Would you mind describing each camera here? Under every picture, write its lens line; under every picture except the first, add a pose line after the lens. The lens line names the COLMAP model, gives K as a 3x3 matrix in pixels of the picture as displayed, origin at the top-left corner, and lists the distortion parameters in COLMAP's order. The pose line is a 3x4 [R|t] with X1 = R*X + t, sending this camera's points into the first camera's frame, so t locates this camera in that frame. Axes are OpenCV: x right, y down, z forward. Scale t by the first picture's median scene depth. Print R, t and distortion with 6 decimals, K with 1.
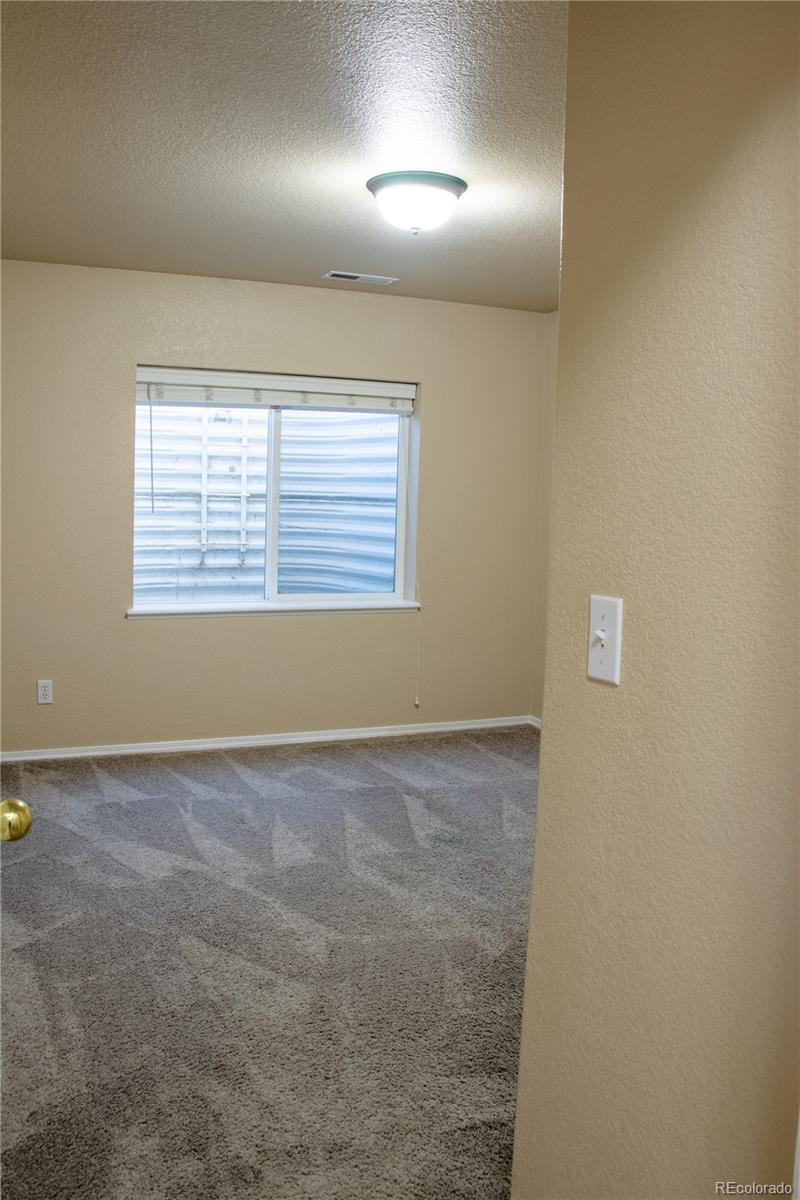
lens RADIAL K [[1062.4, 0, 400.1], [0, 1062.4, 576.3], [0, 0, 1]] dist [0.002197, 0.213492]
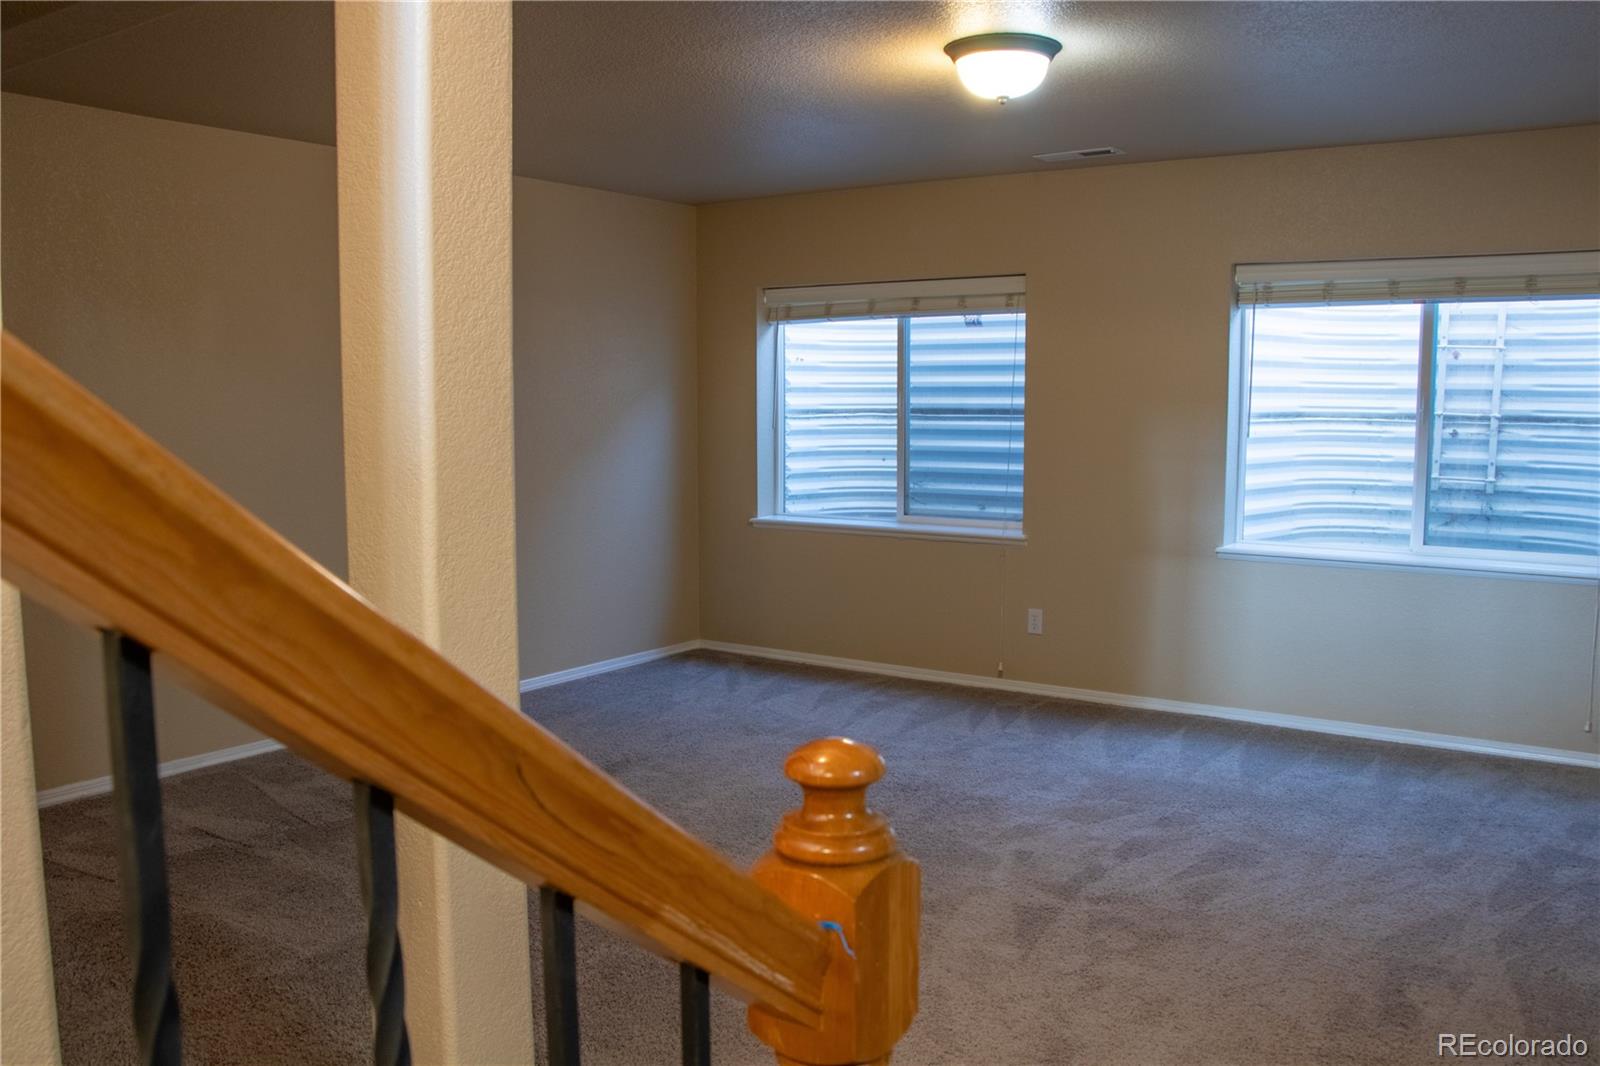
lens RADIAL K [[1302.7, 0, 796.5], [0, 1302.7, 550.0], [0, 0, 1]] dist [-0.193885, 0.154444]
pose [[0.537332, 0.077559, -0.839797, 0.402985], [-0.057694, 0.996810, 0.055145, -0.004879], [0.841395, 0.018820, 0.540093, 0.156046]]
